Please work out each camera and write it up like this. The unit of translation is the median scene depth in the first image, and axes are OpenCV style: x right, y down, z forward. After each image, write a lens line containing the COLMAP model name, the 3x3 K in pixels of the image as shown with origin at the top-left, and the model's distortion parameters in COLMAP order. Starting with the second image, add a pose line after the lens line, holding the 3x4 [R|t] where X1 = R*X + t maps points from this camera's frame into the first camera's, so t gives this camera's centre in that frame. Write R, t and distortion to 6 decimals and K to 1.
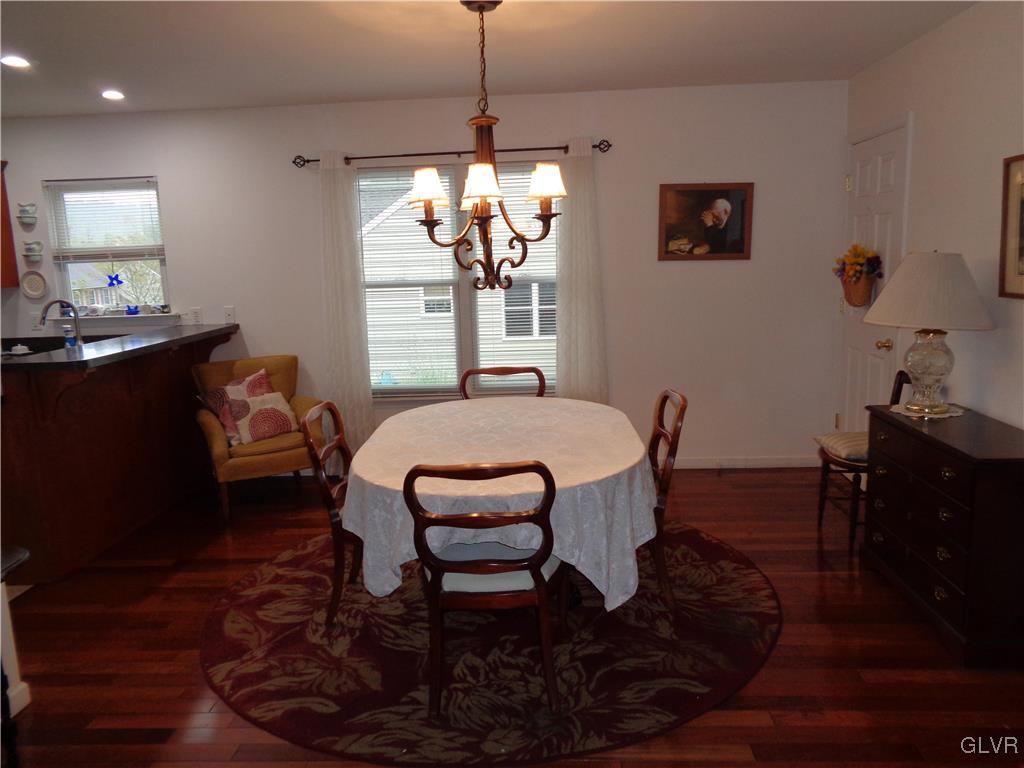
lens RADIAL K [[770.6, 0, 512.0], [0, 770.6, 384.0], [0, 0, 1]] dist [-0.004593, 0.004920]
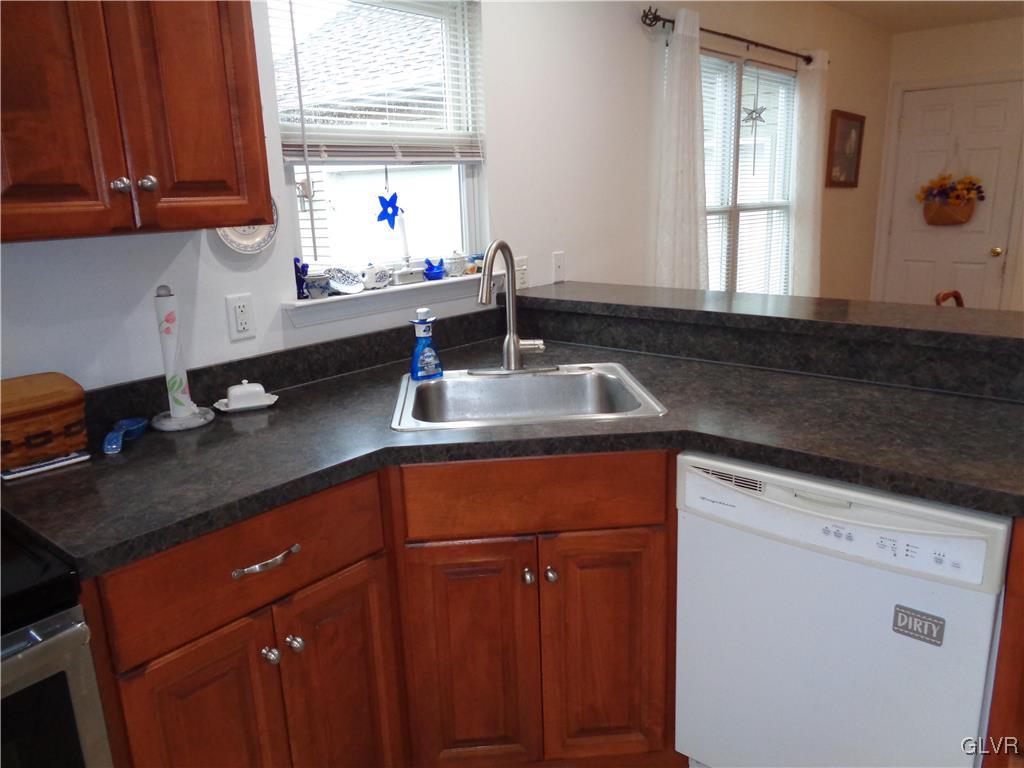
lens RADIAL K [[766.8, 0, 512.0], [0, 766.8, 384.0], [0, 0, 1]] dist [0.000777, -0.046728]
pose [[0.610934, -0.175887, 0.771896, -0.863930], [0.153617, 0.982814, 0.102363, -0.069598], [-0.776635, 0.056039, 0.627454, 0.687377]]
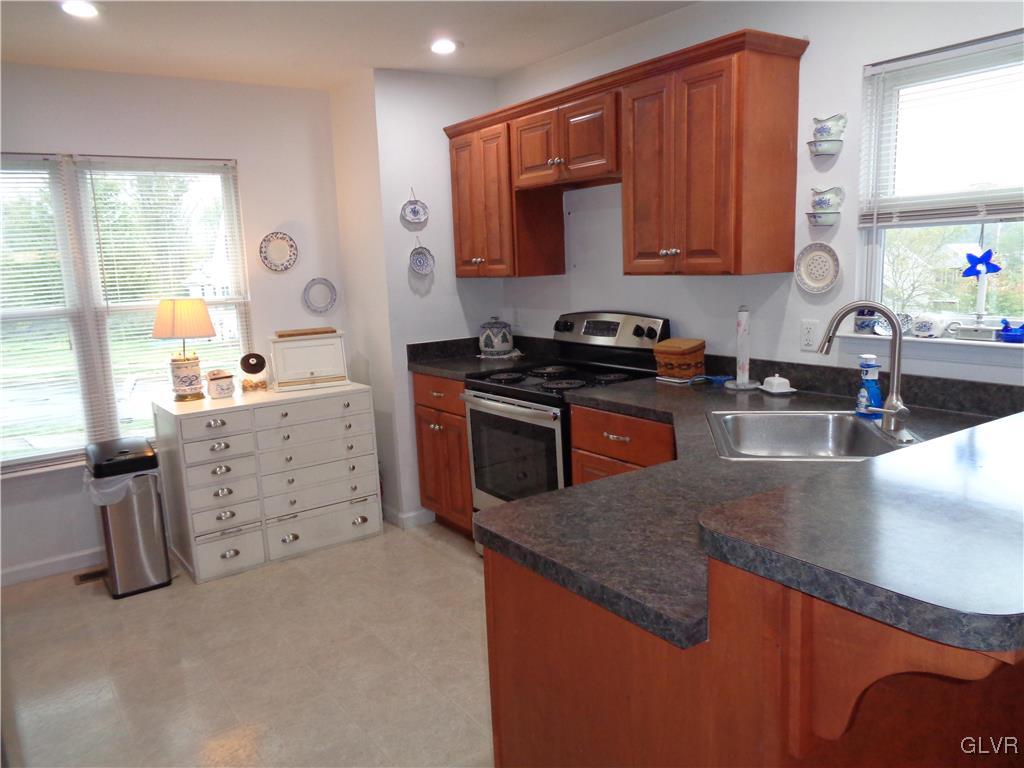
lens RADIAL K [[770.6, 0, 512.0], [0, 770.6, 384.0], [0, 0, 1]] dist [-0.004593, 0.004920]
pose [[0.615861, 0.140402, -0.775244, -0.331743], [-0.124549, 0.988970, 0.080166, -0.067552], [0.777948, 0.047185, 0.626555, 0.512502]]
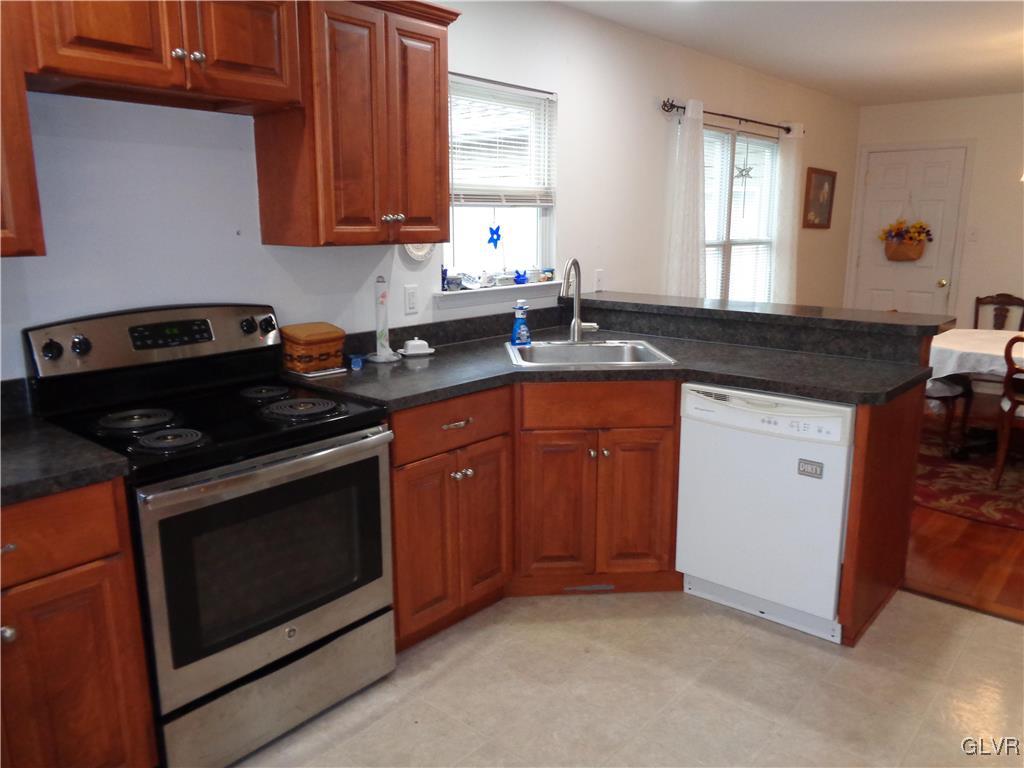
lens RADIAL K [[770.6, 0, 512.0], [0, 770.6, 384.0], [0, 0, 1]] dist [-0.004593, 0.004920]
pose [[0.616102, -0.128896, 0.777048, -1.090376], [0.122151, 0.990220, 0.067406, -0.048574], [-0.778137, 0.053388, 0.625821, 0.582220]]
